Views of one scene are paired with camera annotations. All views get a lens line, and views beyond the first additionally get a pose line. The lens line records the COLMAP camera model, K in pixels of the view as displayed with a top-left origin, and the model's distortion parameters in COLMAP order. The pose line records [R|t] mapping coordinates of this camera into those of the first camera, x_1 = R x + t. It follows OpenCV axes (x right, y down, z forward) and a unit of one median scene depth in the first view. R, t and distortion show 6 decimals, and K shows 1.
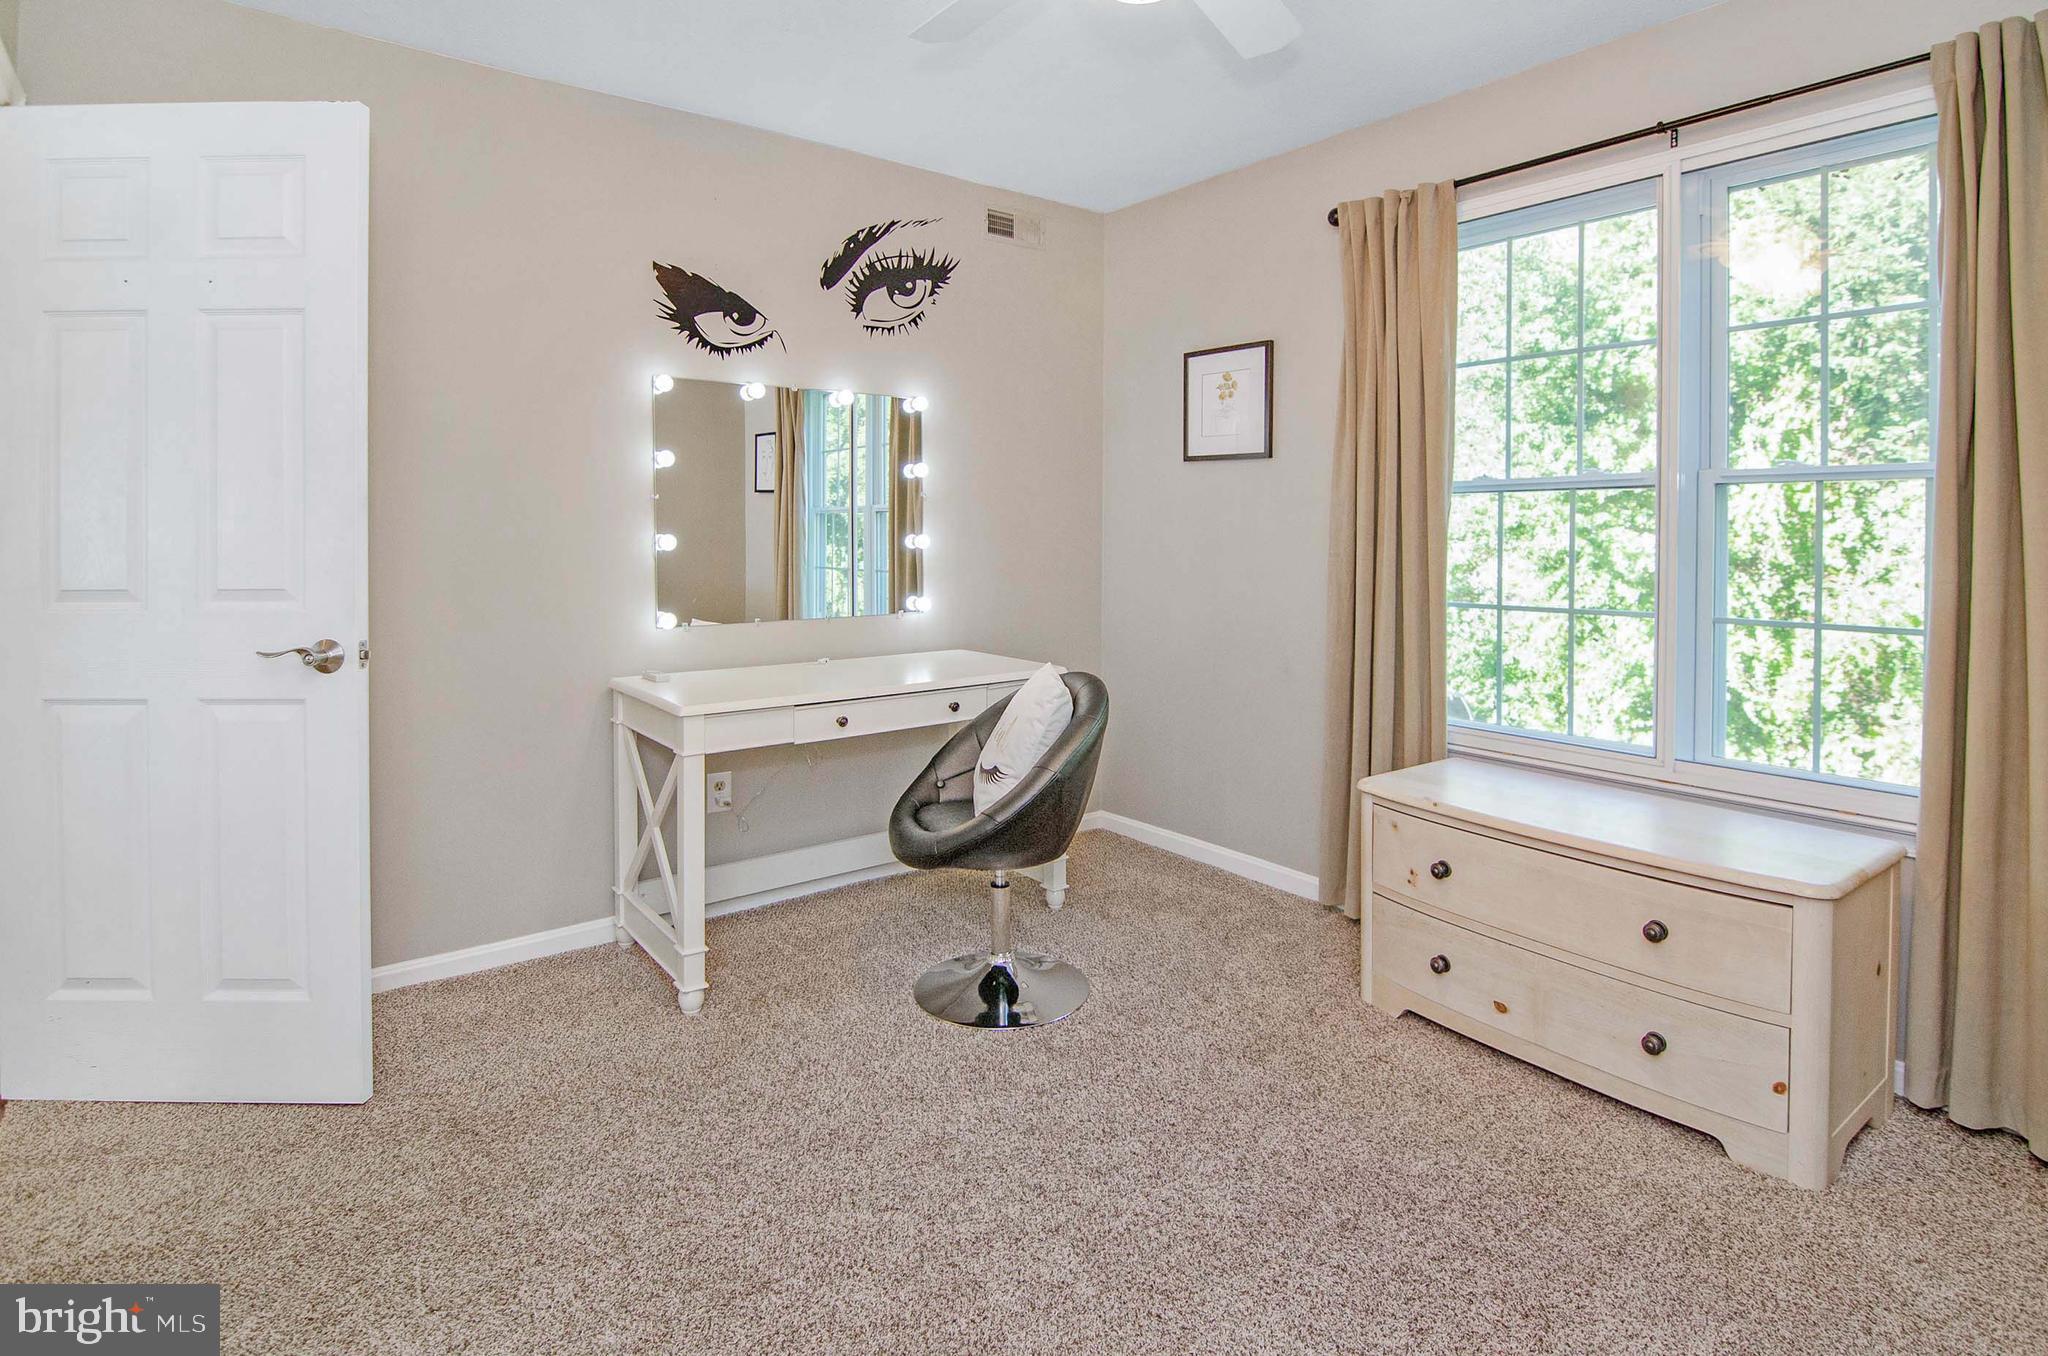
lens RADIAL K [[1054.4, 0, 1021.1], [0, 1054.4, 529.5], [0, 0, 1]] dist [-0.005688, -0.011089]
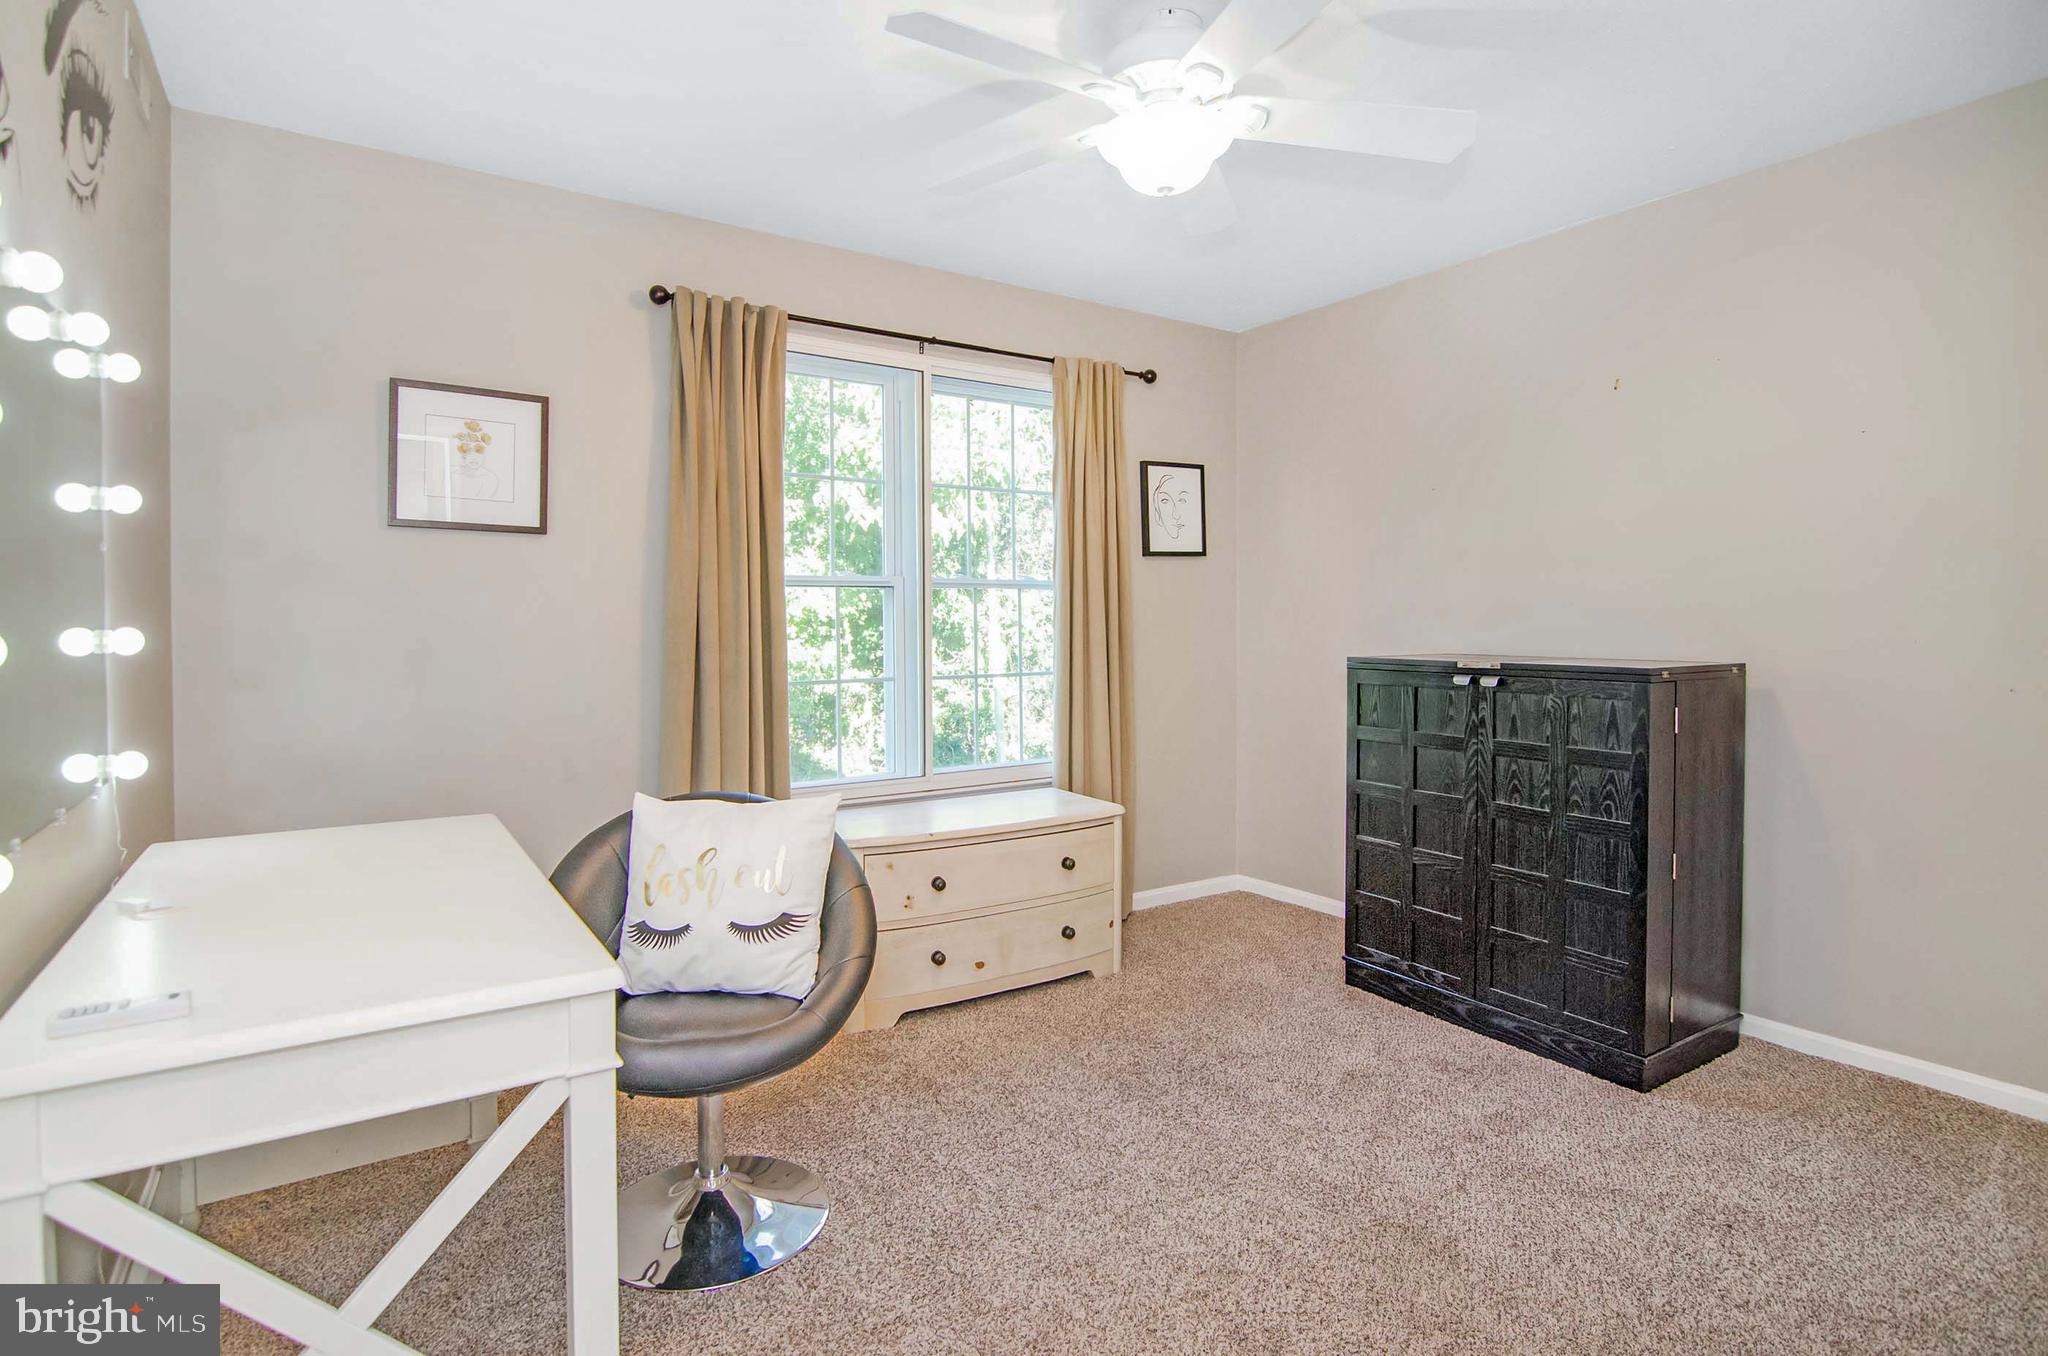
lens RADIAL K [[1025.8, 0, 1022.8], [0, 1025.8, 655.0], [0, 0, 1]] dist [-0.014706, -0.001799]
pose [[0.051479, -0.018863, 0.998496, -0.796286], [0.012313, 0.999758, 0.018252, 0.025554], [-0.998598, 0.011355, 0.051699, 0.801865]]
